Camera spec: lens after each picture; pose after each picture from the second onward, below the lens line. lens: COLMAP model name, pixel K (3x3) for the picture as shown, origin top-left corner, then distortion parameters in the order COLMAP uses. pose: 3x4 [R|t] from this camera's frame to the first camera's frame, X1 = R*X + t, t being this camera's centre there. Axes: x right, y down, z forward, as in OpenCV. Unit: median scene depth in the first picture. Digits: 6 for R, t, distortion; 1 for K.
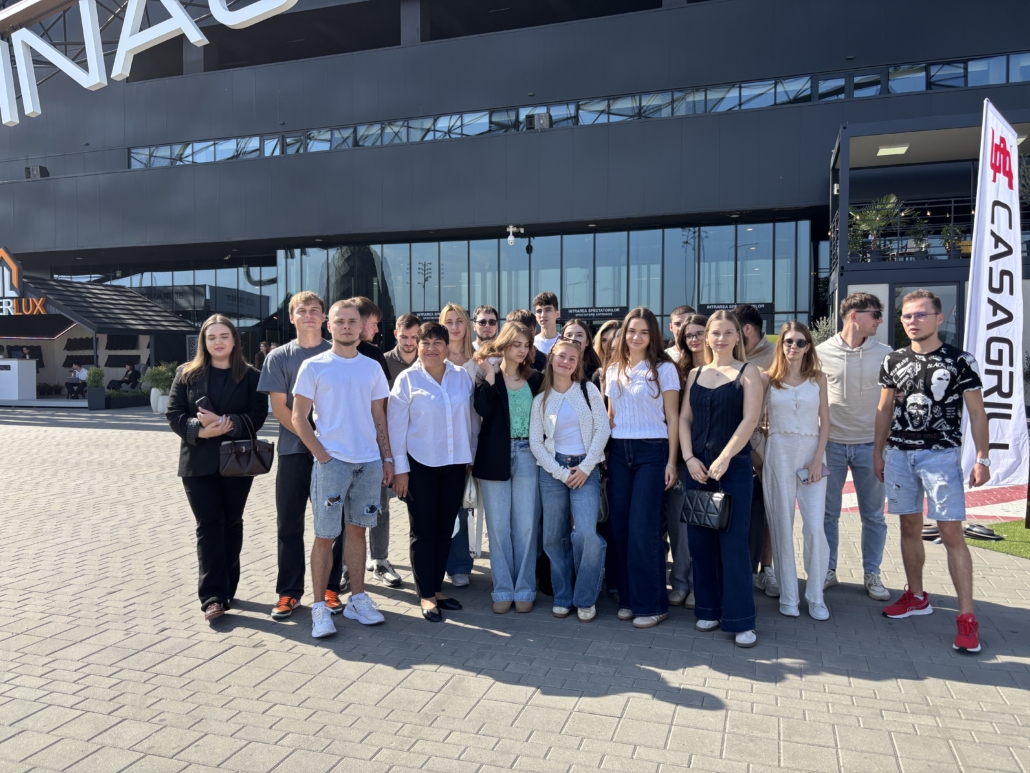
lens RADIAL K [[781.0, 0, 515.6], [0, 781.0, 385.6], [0, 0, 1]] dist [0.012290, -0.018312]
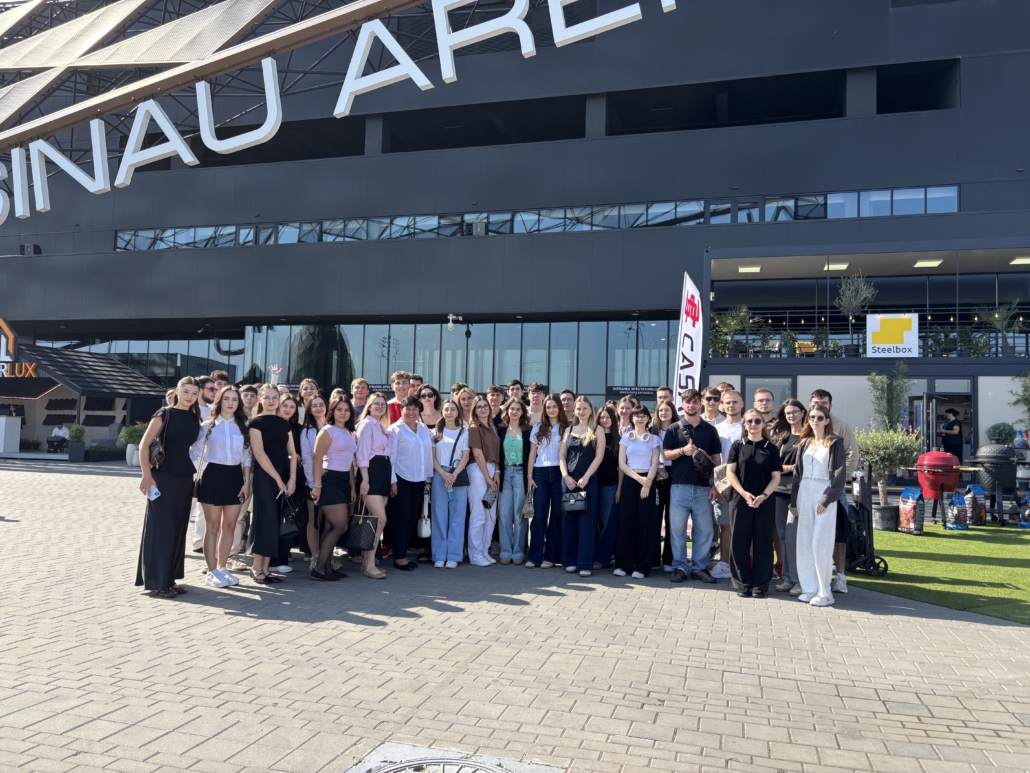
lens RADIAL K [[781.0, 0, 518.4], [0, 781.0, 391.4], [0, 0, 1]] dist [0.012290, -0.018312]
pose [[0.998605, 0.030919, 0.042795, 0.047534], [-0.027061, 0.995756, -0.087966, 0.009531], [-0.045333, 0.086685, 0.995204, -0.148481]]
